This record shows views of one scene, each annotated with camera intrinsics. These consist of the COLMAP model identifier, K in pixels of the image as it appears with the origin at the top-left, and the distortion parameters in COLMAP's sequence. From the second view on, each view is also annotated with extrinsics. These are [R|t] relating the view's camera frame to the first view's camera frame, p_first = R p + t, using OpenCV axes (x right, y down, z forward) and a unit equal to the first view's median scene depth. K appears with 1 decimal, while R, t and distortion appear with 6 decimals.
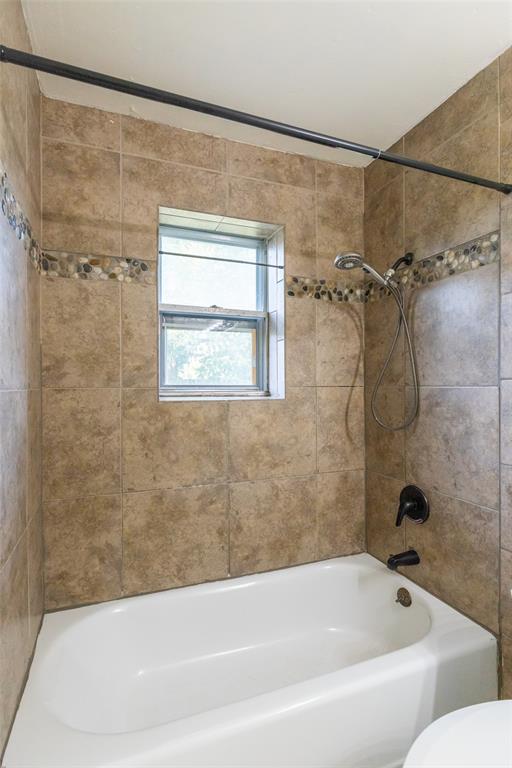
lens RADIAL K [[318.5, 0, 235.2], [0, 318.5, 385.9], [0, 0, 1]] dist [-0.003063, -0.000356]
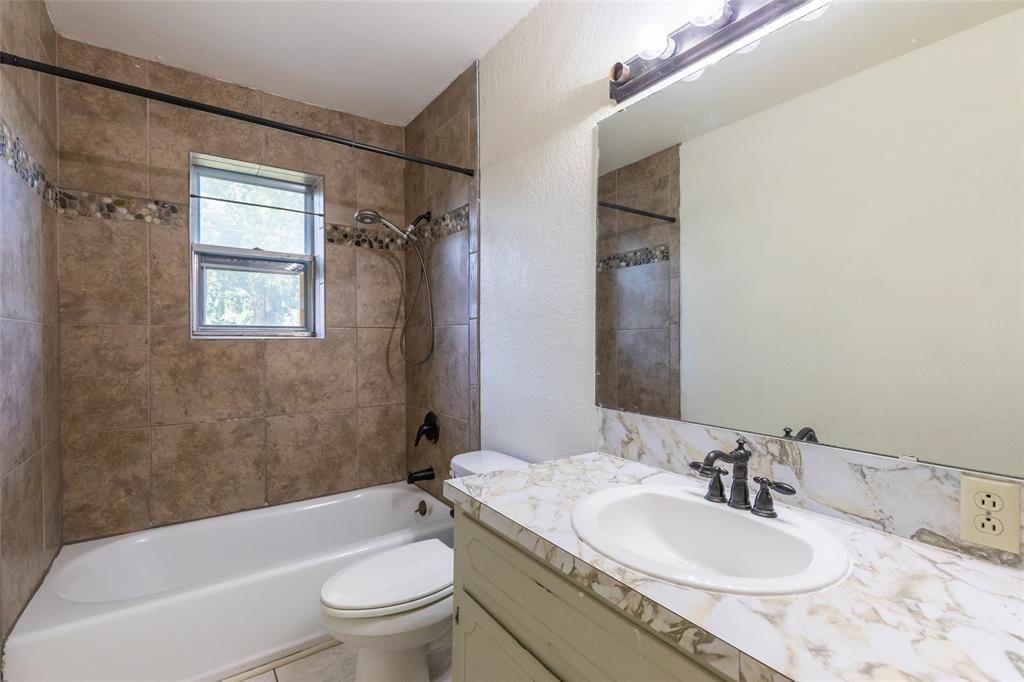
lens RADIAL K [[458.1, 0, 494.2], [0, 458.1, 348.8], [0, 0, 1]] dist [0.002633, 0.000044]
pose [[0.982391, 0.000840, 0.186836, 0.461256], [-0.002063, 0.999978, 0.006351, 0.069231], [-0.186826, -0.006625, 0.982371, -0.671013]]
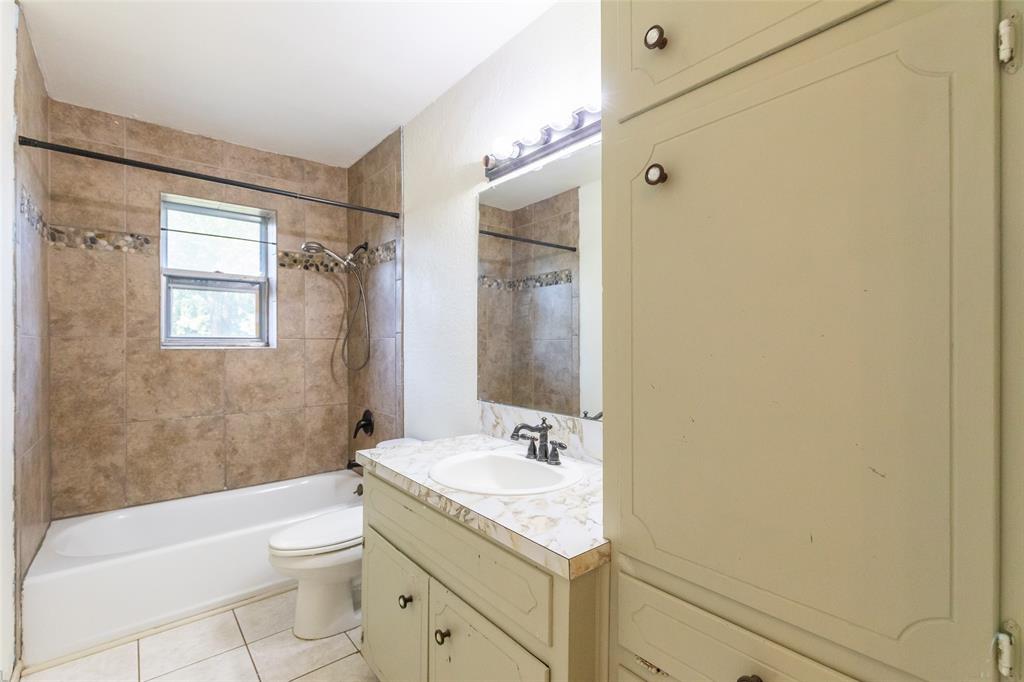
lens RADIAL K [[507.2, 0, 513.4], [0, 507.2, 349.6], [0, 0, 1]] dist [-0.001013, -0.000117]
pose [[0.968714, 0.001872, 0.248172, 0.609963], [-0.002009, 0.999998, 0.000299, 0.047303], [-0.248171, -0.000788, 0.968716, -1.275320]]
